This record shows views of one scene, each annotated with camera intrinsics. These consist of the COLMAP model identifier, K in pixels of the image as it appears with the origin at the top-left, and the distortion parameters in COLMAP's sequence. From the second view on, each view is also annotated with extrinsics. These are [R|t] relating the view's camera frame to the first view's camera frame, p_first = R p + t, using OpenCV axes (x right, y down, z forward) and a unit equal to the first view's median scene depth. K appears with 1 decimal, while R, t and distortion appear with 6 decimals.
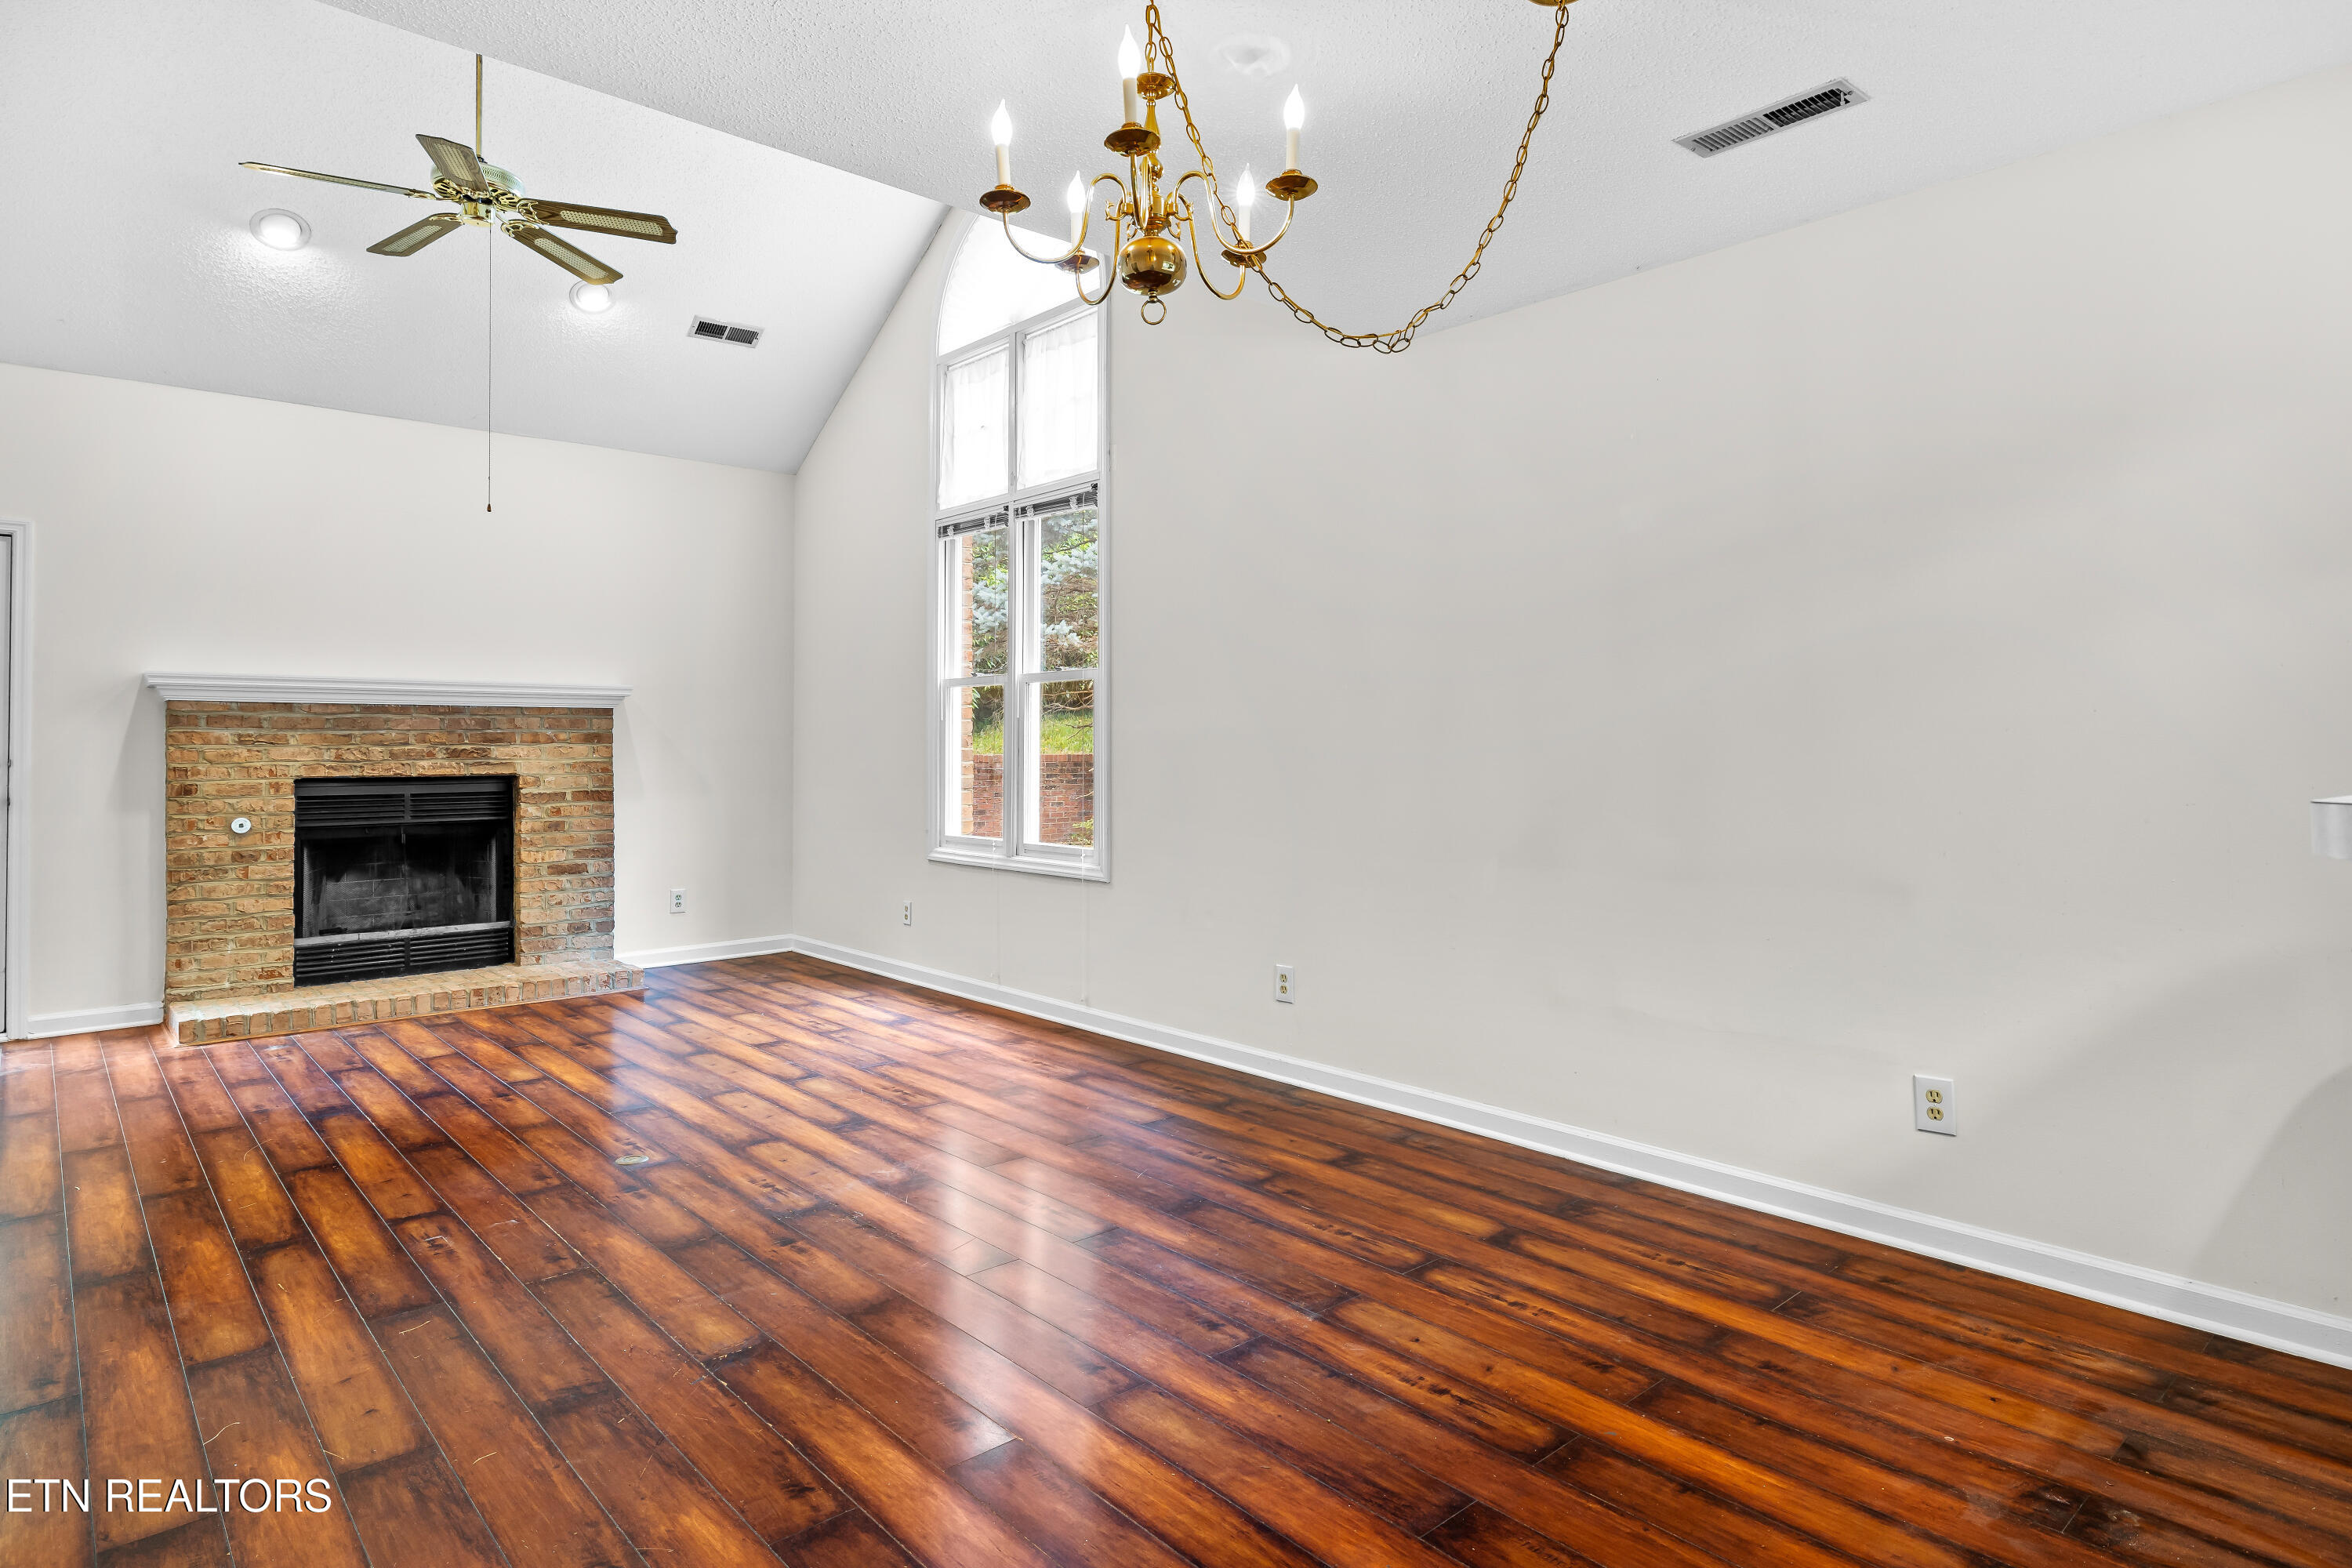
lens RADIAL K [[1287.2, 0, 1176.3], [0, 1287.2, 728.3], [0, 0, 1]] dist [-0.000066, -0.001356]
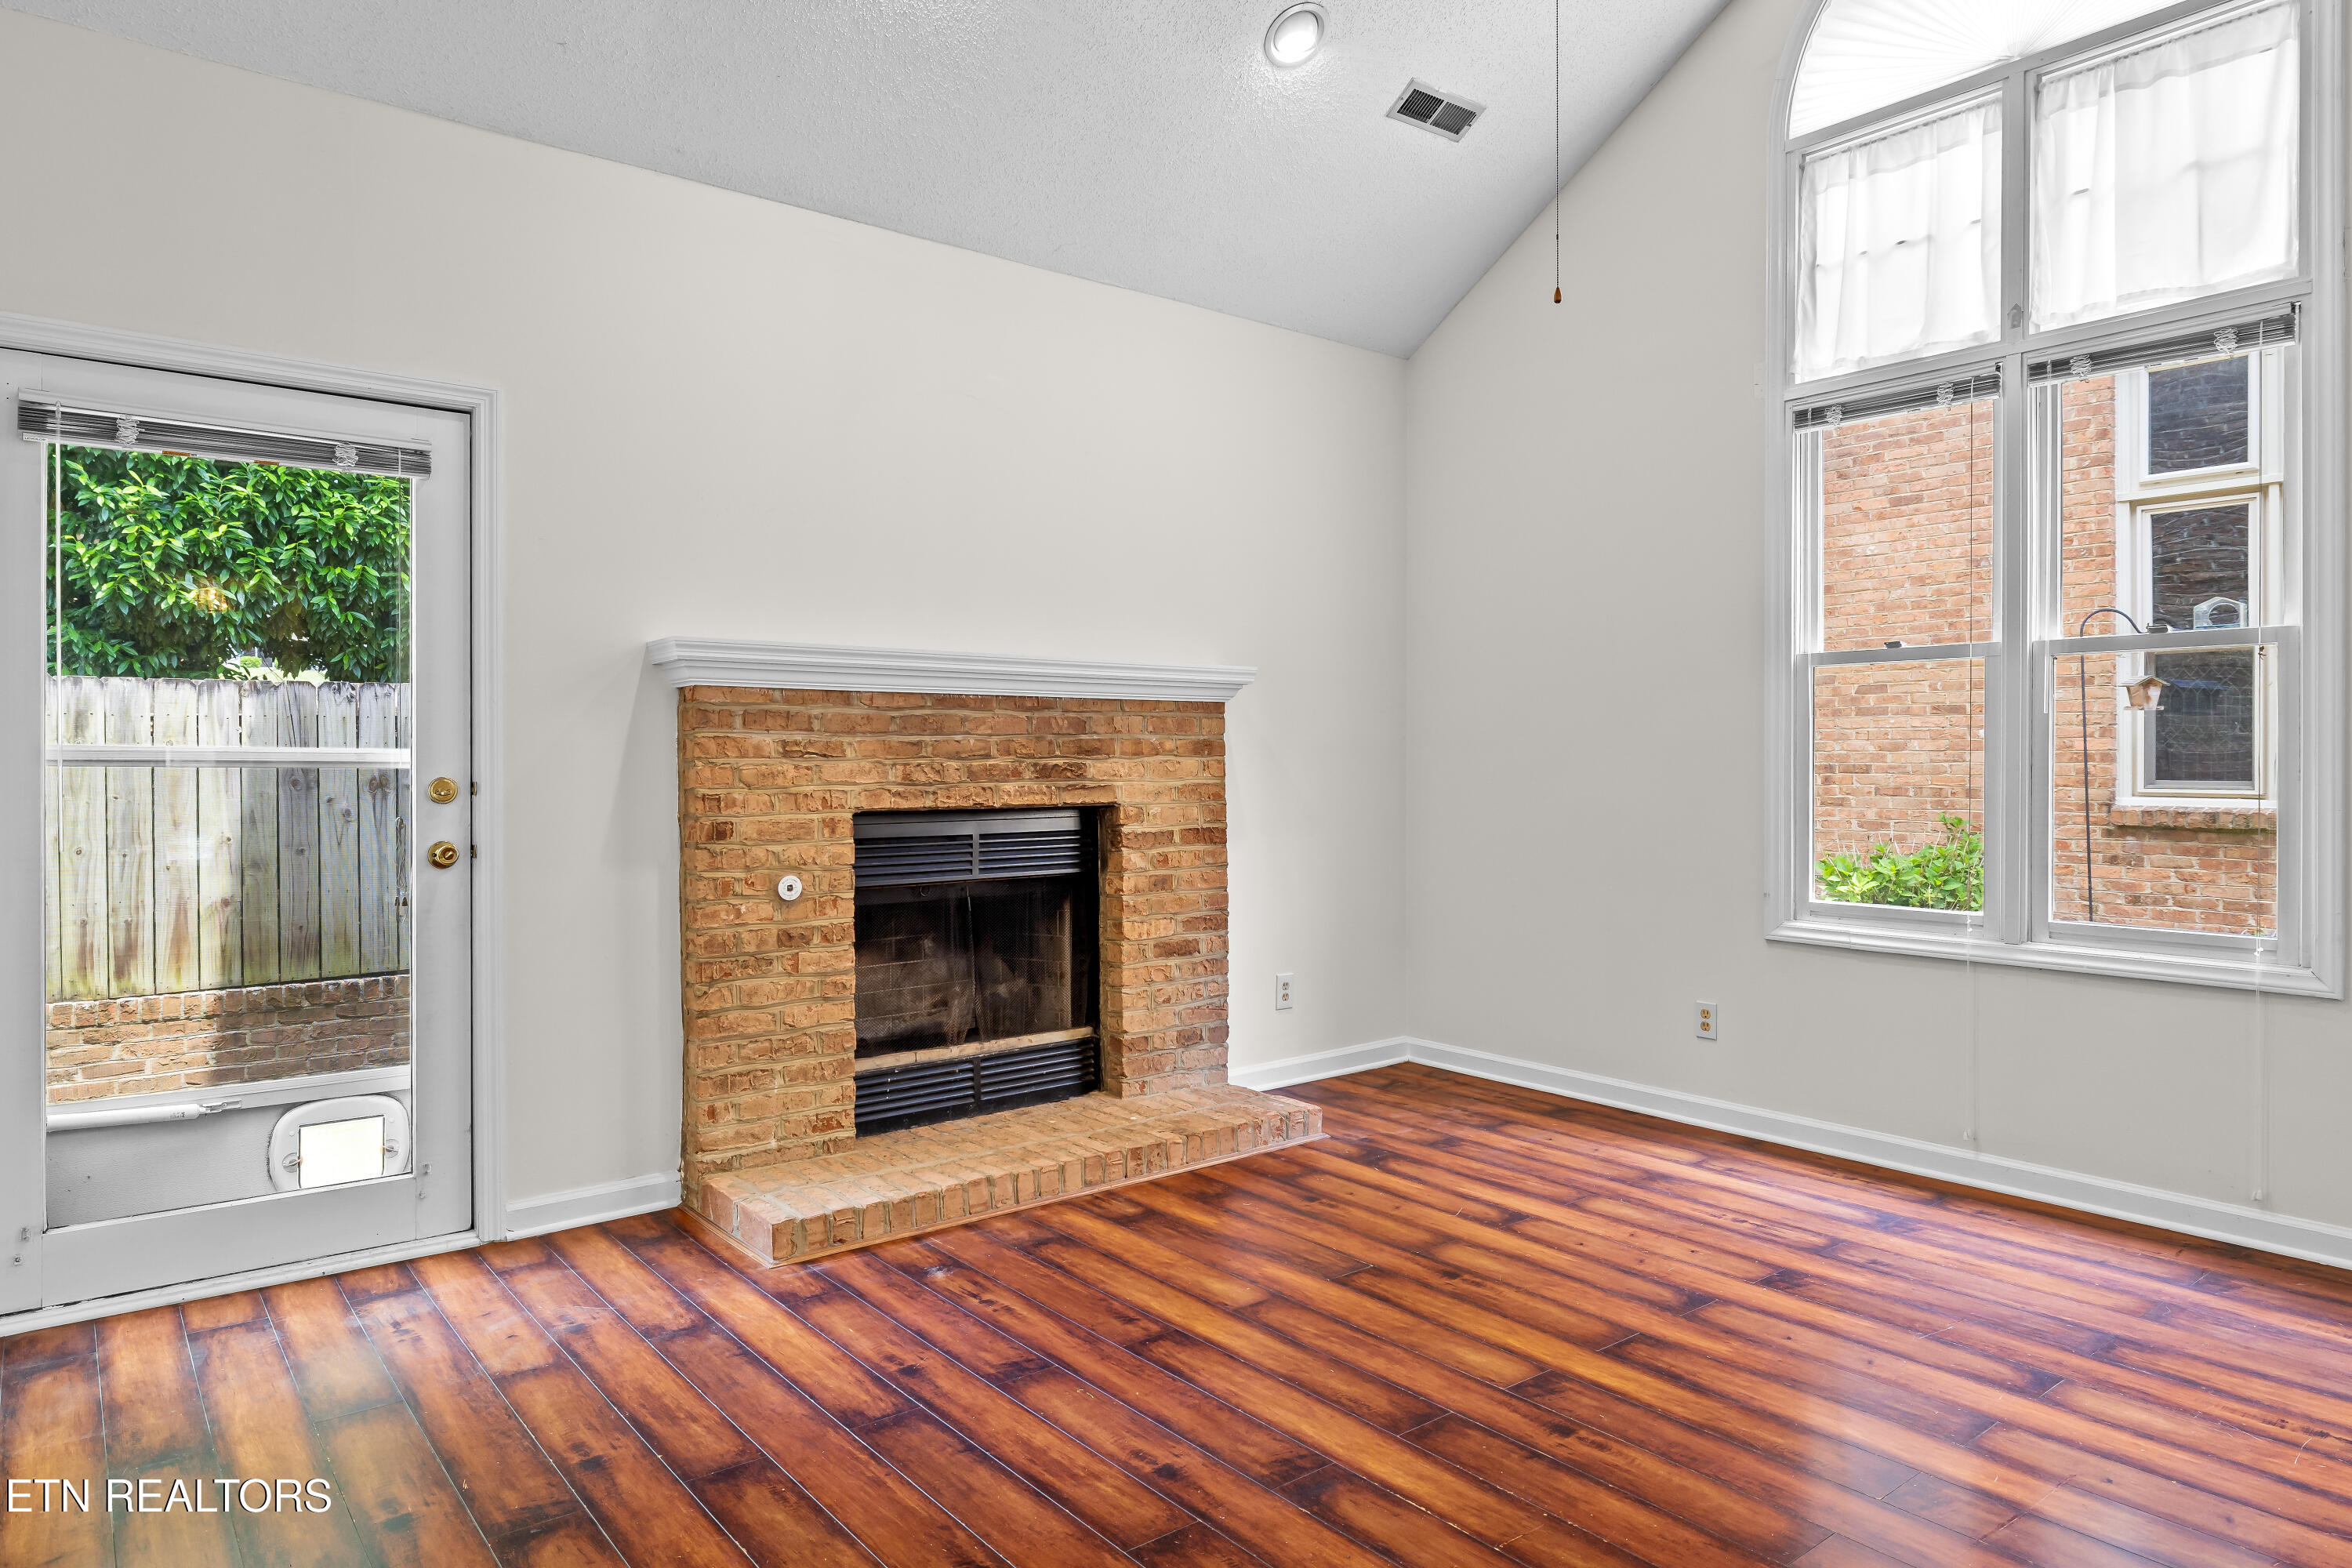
lens RADIAL K [[1423.1, 0, 1168.5], [0, 1423.1, 760.9], [0, 0, 1]] dist [-0.008670, 0.000231]
pose [[0.998334, 0.000768, -0.057701, -0.496104], [0.000120, 0.999882, 0.015382, 0.003798], [0.057706, -0.015364, 0.998215, 0.320429]]
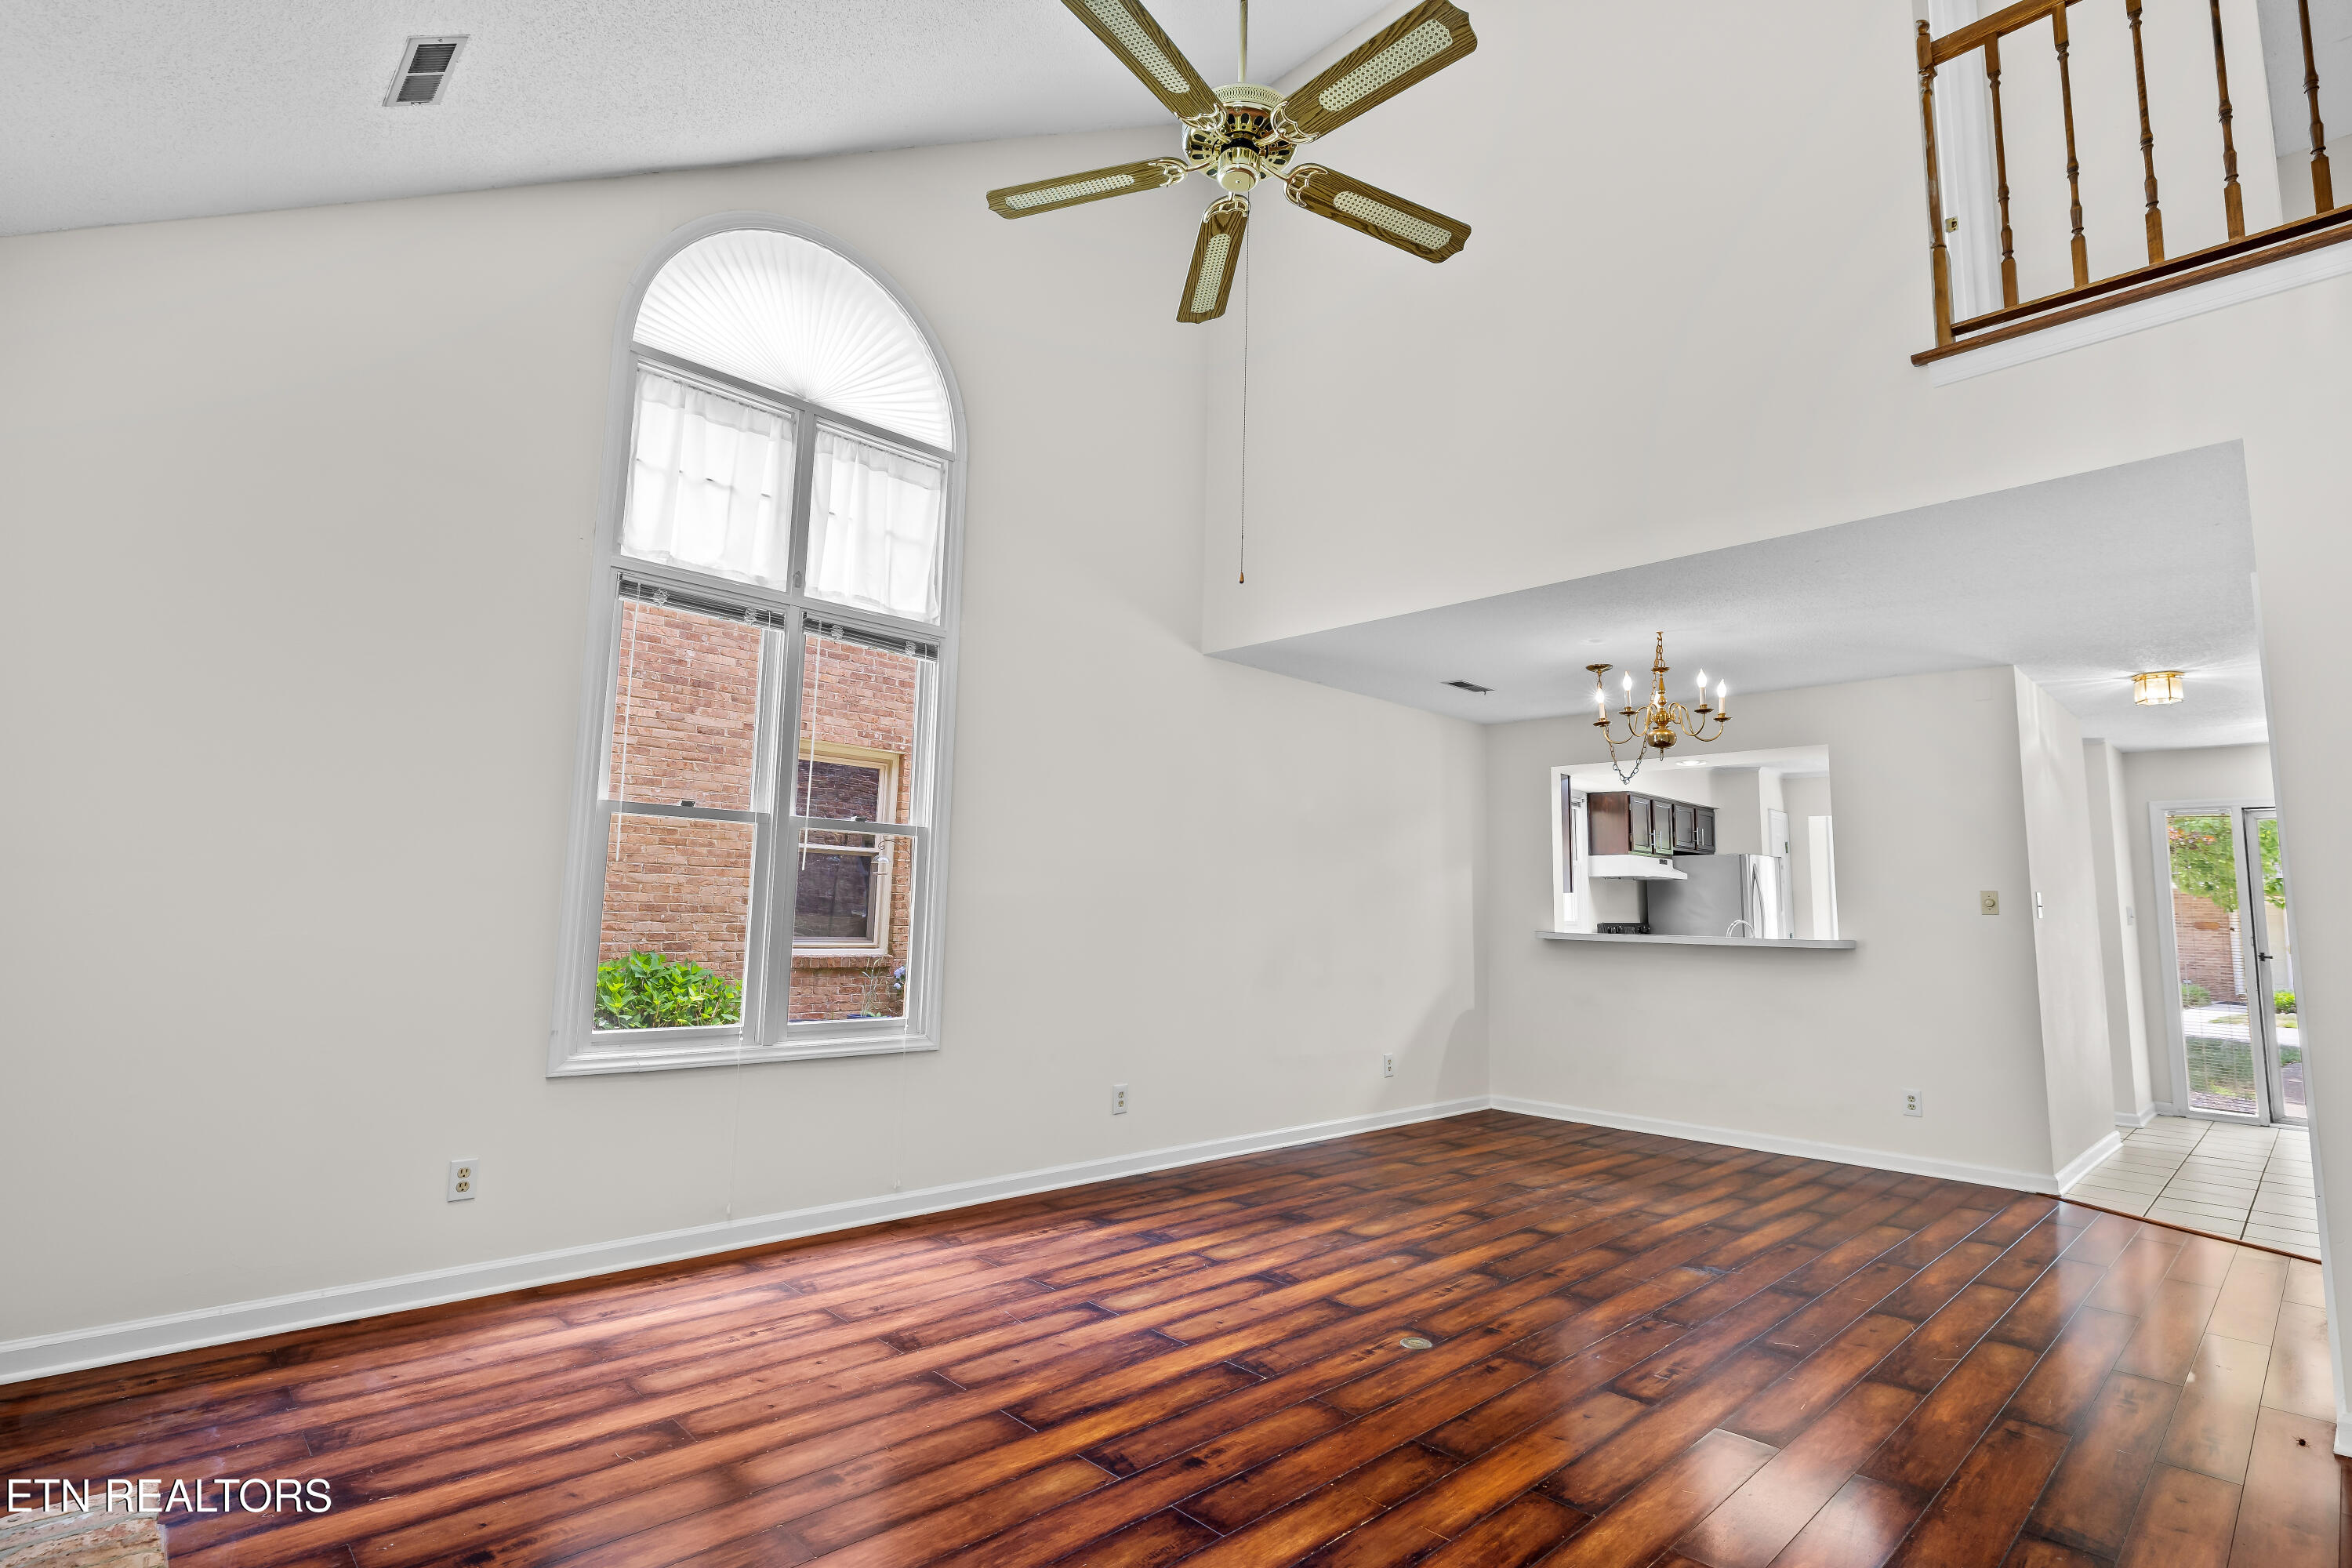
lens RADIAL K [[1124.3, 0, 1165.6], [0, 1124.3, 769.4], [0, 0, 1]] dist [-0.003065, -0.000341]
pose [[-0.030537, 0.126867, 0.991450, -0.857649], [-0.039810, 0.990971, -0.128032, 0.011020], [-0.998741, -0.043379, -0.025211, 0.796393]]
